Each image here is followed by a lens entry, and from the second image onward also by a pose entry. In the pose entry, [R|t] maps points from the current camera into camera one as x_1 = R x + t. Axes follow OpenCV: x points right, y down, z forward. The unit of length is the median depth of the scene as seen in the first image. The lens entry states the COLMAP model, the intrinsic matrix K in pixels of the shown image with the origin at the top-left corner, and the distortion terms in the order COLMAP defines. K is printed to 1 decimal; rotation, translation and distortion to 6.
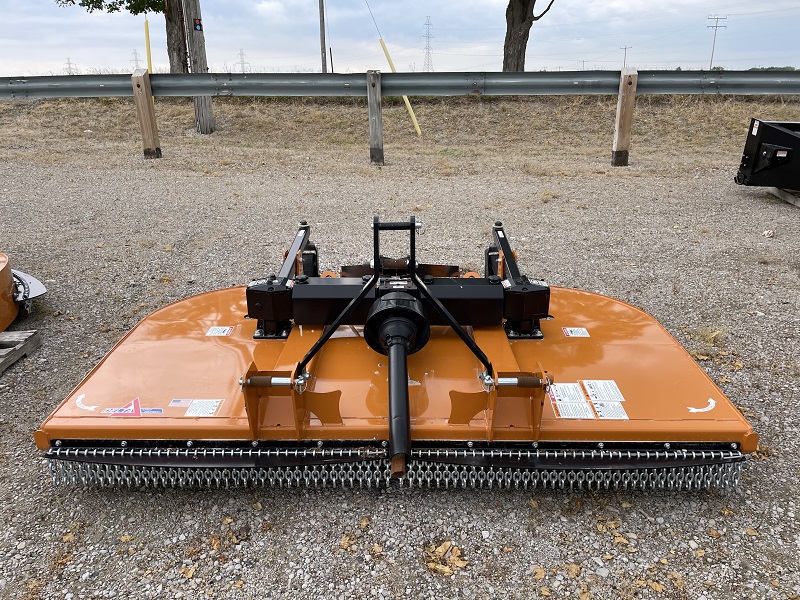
lens RADIAL K [[607.4, 0, 401.0], [0, 607.4, 299.6], [0, 0, 1]] dist [0.081239, -0.103801]
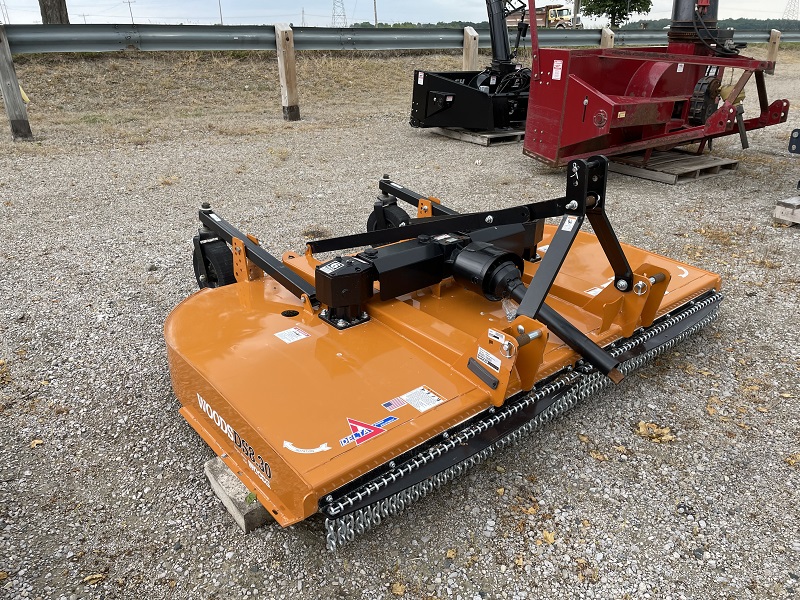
lens RADIAL K [[607.4, 0, 401.0], [0, 607.4, 299.6], [0, 0, 1]] dist [0.081239, -0.103801]
pose [[0.752550, -0.256472, 0.606540, -0.228386], [0.218730, 0.966102, 0.137127, -0.026537], [-0.621149, 0.029474, 0.783138, 0.079780]]
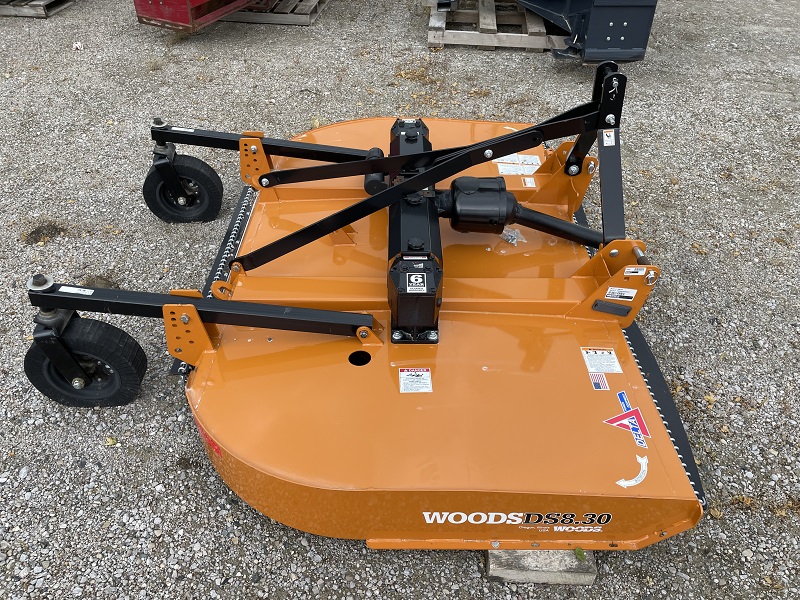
lens RADIAL K [[607.4, 0, 401.0], [0, 607.4, 299.6], [0, 0, 1]] dist [0.081239, -0.103801]
pose [[-0.022249, -0.632396, 0.774326, -0.256496], [0.337368, 0.724337, 0.601264, -0.143942], [-0.941110, 0.274610, 0.197234, 0.285391]]
